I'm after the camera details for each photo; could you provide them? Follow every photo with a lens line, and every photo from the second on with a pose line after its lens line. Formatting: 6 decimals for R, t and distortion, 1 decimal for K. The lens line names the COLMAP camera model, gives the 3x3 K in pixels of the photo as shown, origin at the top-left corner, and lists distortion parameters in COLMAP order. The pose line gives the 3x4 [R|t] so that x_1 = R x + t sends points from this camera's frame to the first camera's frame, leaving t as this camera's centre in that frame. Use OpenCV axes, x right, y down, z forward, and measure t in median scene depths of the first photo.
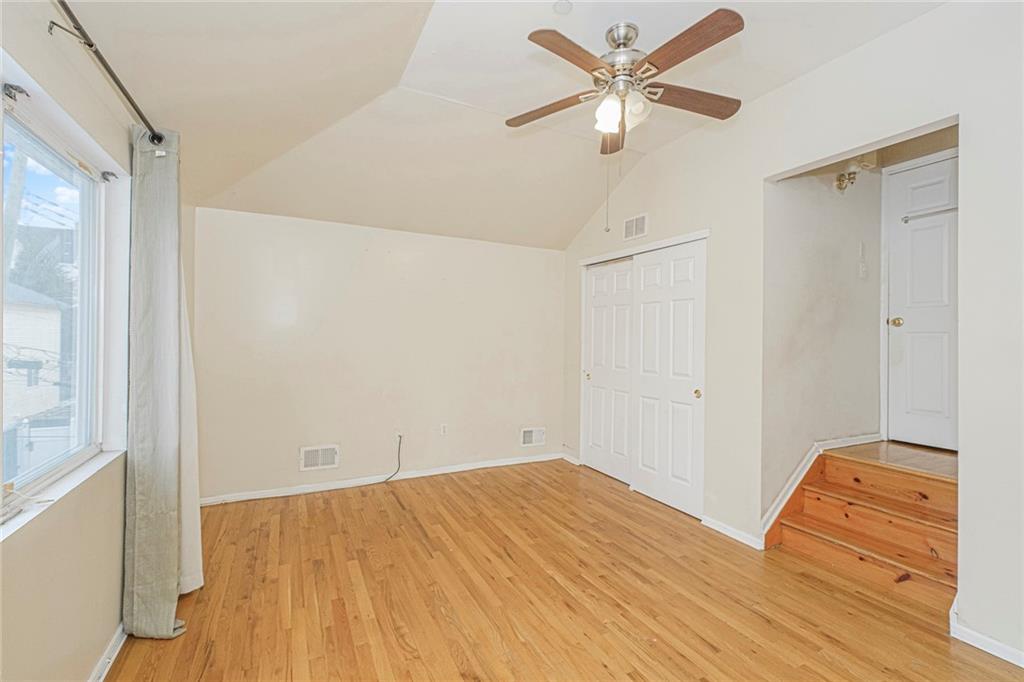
lens RADIAL K [[441.3, 0, 511.6], [0, 441.3, 336.8], [0, 0, 1]] dist [0.004639, 0.000156]
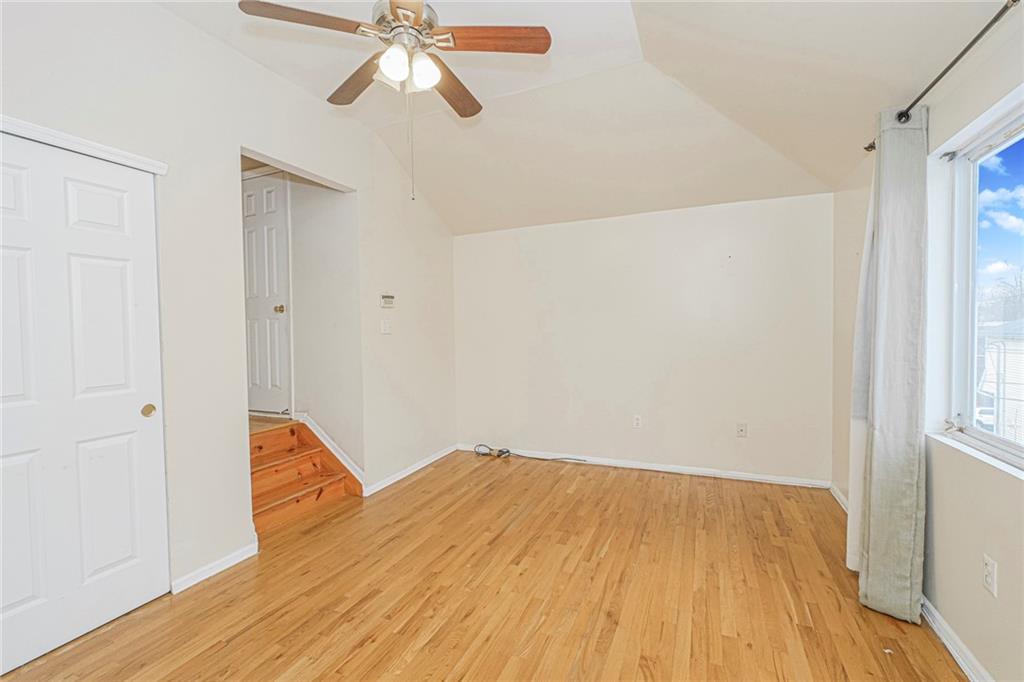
lens RADIAL K [[441.3, 0, 510.1], [0, 441.3, 334.2], [0, 0, 1]] dist [0.004639, 0.000156]
pose [[-0.629525, -0.012315, 0.776882, -0.571003], [0.003190, 0.999825, 0.018434, 0.009178], [-0.776973, 0.014083, -0.629376, 1.357099]]
